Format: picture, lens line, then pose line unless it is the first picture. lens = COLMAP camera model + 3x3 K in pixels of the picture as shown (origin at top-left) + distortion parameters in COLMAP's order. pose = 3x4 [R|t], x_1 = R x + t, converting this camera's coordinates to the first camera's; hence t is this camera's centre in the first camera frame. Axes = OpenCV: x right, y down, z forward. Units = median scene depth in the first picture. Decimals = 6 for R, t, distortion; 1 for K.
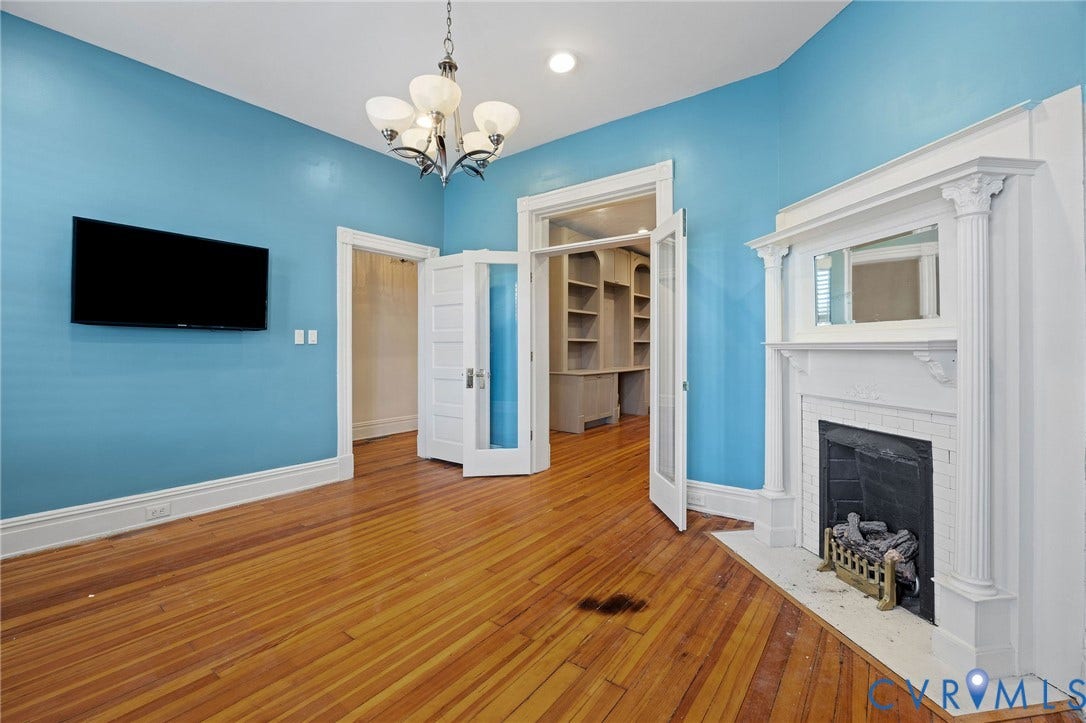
lens RADIAL K [[455.4, 0, 533.2], [0, 455.4, 356.4], [0, 0, 1]] dist [-0.012772, 0.000106]
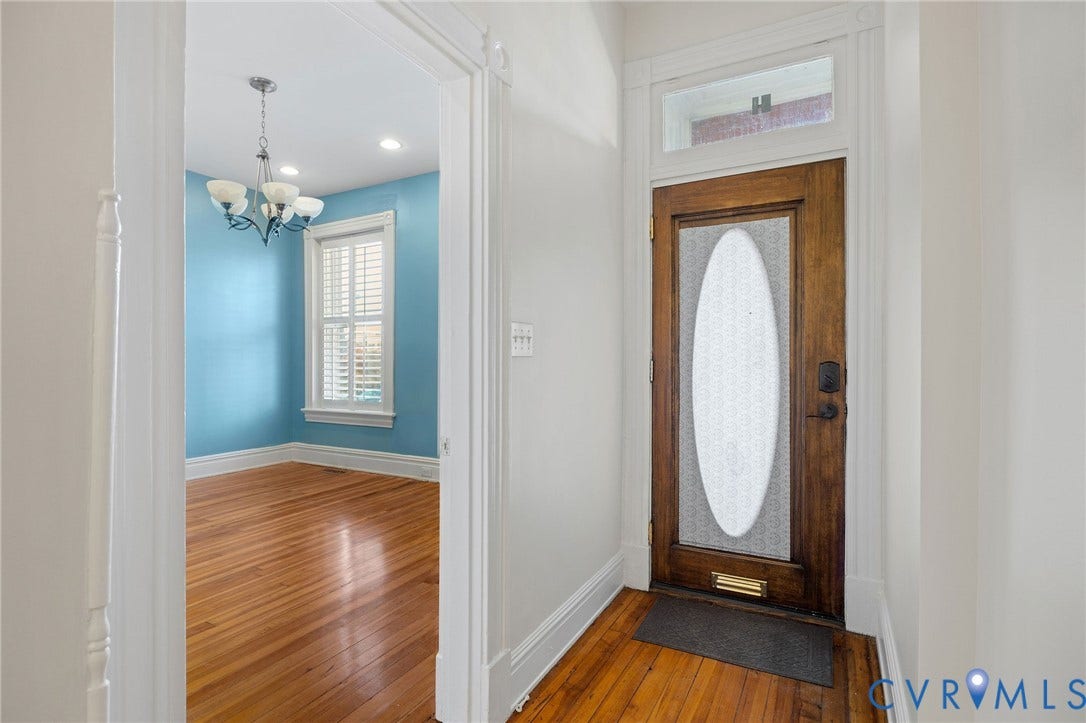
lens RADIAL K [[461.6, 0, 504.5], [0, 461.6, 362.5], [0, 0, 1]] dist [-0.002694, -0.000257]
pose [[-0.990264, -0.004227, -0.139141, -0.701848], [-0.007111, 0.999770, 0.020236, -0.050529], [0.139023, 0.021029, -0.990066, 2.429300]]
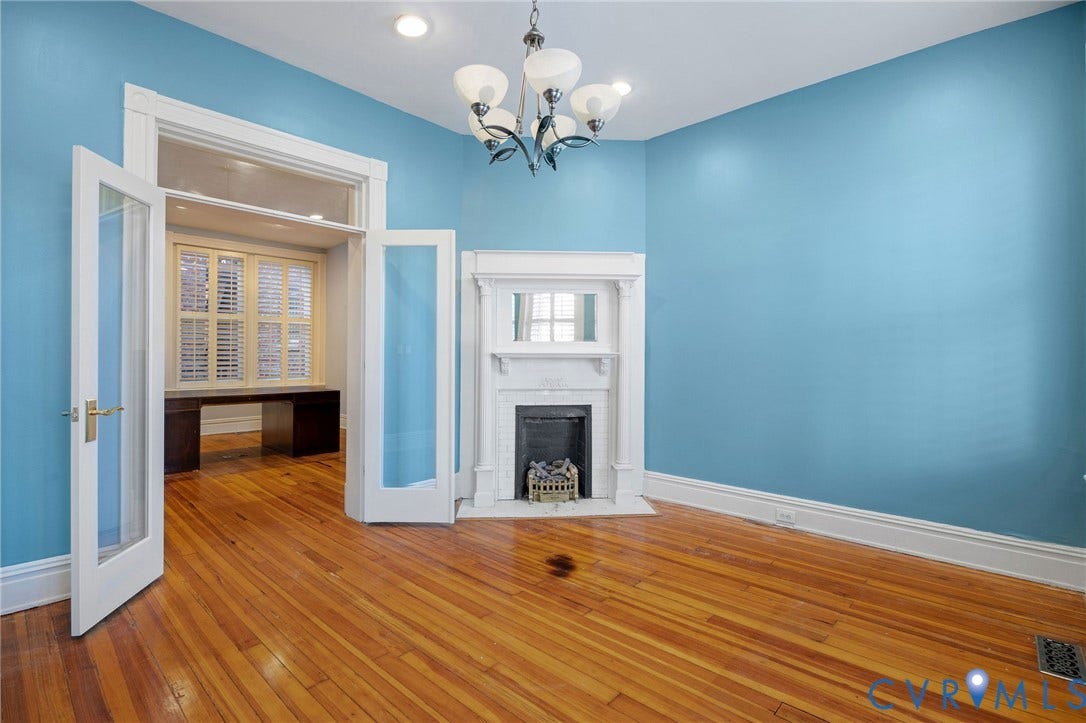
lens RADIAL K [[499.7, 0, 550.1], [0, 499.7, 360.6], [0, 0, 1]] dist [-0.005152, -0.000715]
pose [[0.091526, -0.011942, 0.995731, -1.118131], [0.013766, 0.999848, 0.010726, -0.023742], [-0.995708, 0.012725, 0.091676, 0.853805]]
